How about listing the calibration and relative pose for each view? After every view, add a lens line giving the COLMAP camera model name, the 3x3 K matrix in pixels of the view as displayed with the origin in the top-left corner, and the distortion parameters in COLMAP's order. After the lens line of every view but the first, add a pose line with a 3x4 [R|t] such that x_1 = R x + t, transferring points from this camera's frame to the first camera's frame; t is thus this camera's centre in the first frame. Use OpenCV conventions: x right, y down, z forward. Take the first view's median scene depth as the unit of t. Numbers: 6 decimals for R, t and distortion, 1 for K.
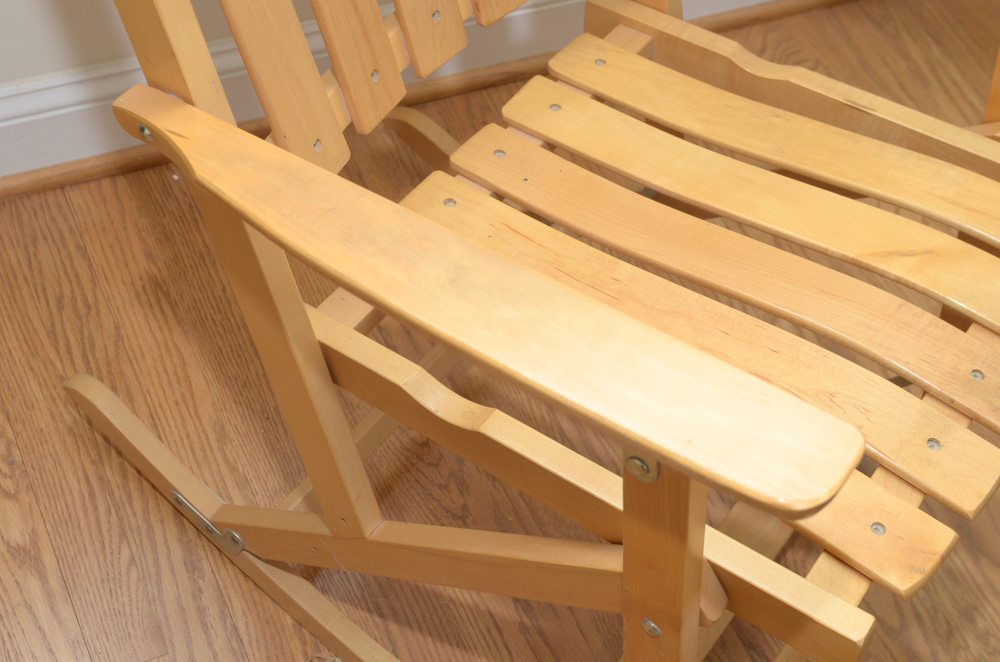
lens RADIAL K [[1438.7, 0, 497.5], [0, 1438.7, 332.1], [0, 0, 1]] dist [0.015278, 0.000000]
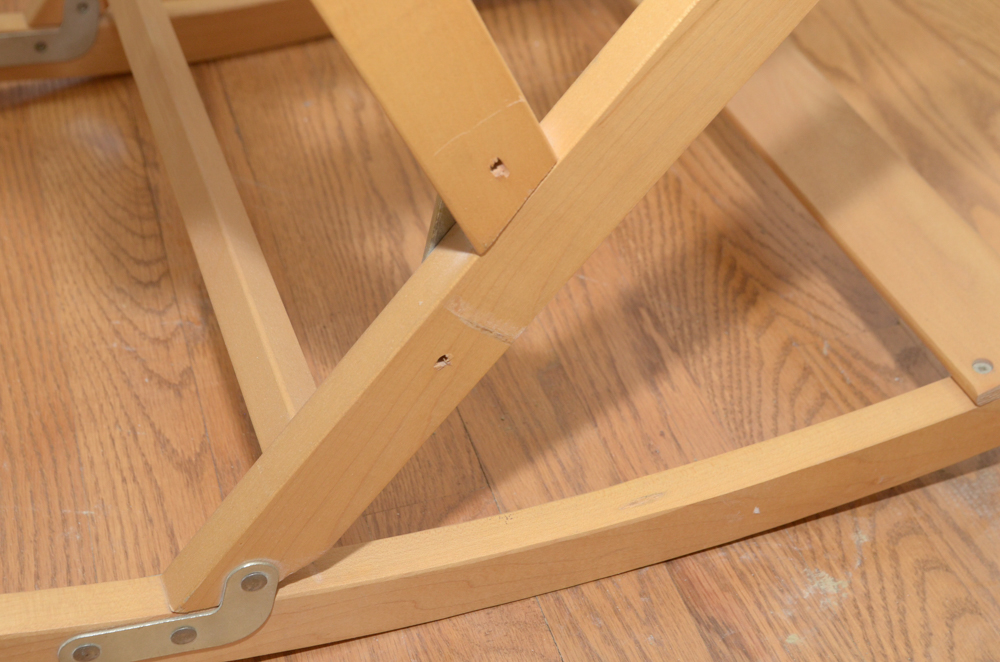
lens RADIAL K [[1438.7, 0, 496.9], [0, 1438.7, 335.9], [0, 0, 1]] dist [0.015278, 0.000000]
pose [[0.975499, -0.031935, -0.217675, 0.209110], [-0.023599, 0.968510, -0.247852, 0.240799], [0.218735, 0.246916, 0.944027, 0.515607]]
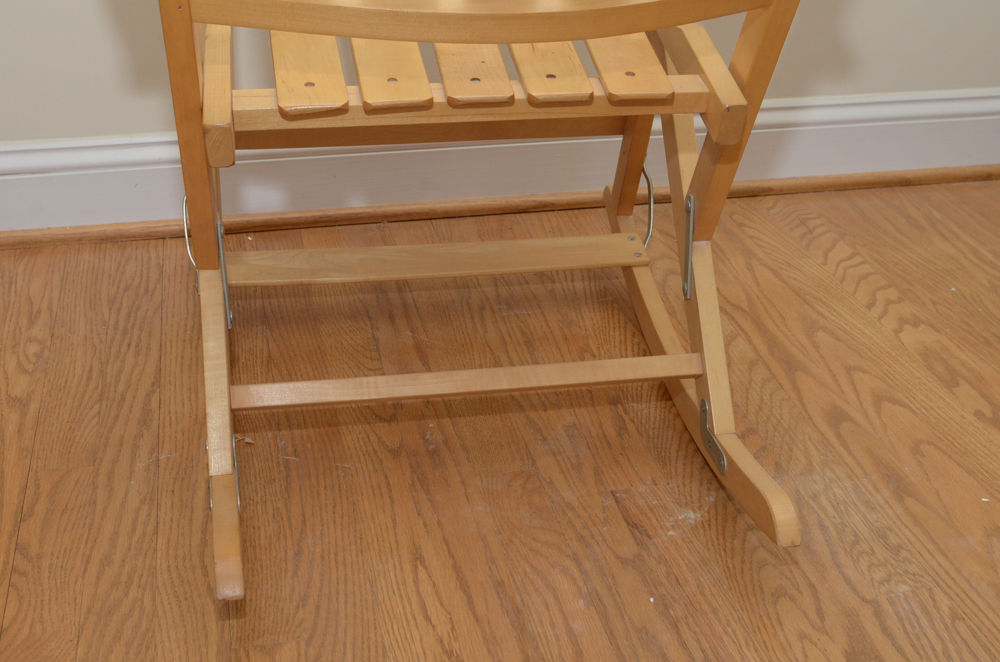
lens RADIAL K [[1229.6, 0, 498.1], [0, 1229.6, 336.2], [0, 0, 1]] dist [-0.012092, 0.000000]
pose [[0.962791, -0.023270, -0.269242, 0.313284], [-0.103191, 0.889139, -0.445852, 0.484593], [0.249768, 0.457046, 0.853654, 0.183465]]
